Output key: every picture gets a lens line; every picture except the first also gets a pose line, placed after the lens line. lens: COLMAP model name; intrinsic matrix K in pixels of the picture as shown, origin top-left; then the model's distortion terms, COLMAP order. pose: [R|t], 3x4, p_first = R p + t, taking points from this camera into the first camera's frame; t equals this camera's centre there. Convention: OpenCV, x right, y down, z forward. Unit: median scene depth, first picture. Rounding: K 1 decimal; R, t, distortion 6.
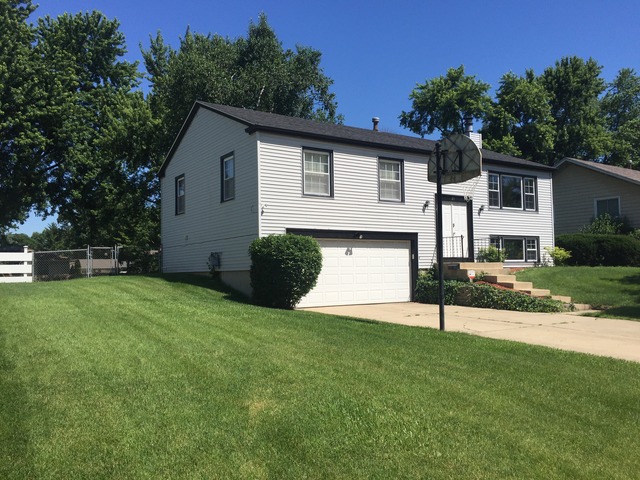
lens RADIAL K [[551.4, 0, 320.0], [0, 551.4, 240.0], [0, 0, 1]] dist [0.058288, -0.003488]
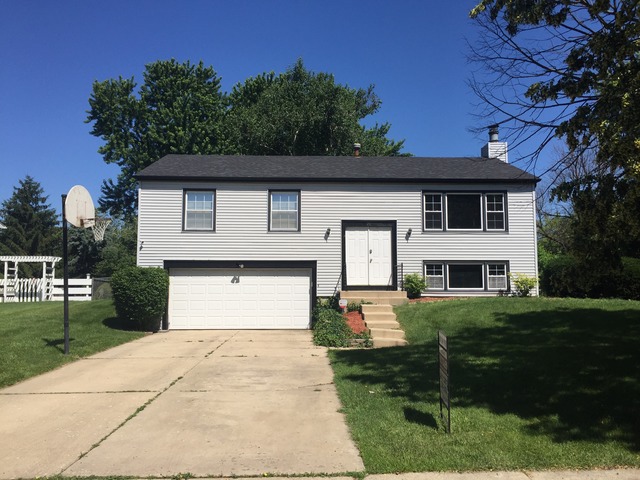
lens RADIAL K [[551.4, 0, 320.0], [0, 551.4, 240.0], [0, 0, 1]] dist [0.058288, -0.003488]
pose [[0.855202, -0.032785, -0.517256, 0.702596], [0.016286, 0.999204, -0.036405, -0.013933], [0.518038, 0.022709, 0.855056, 0.144307]]
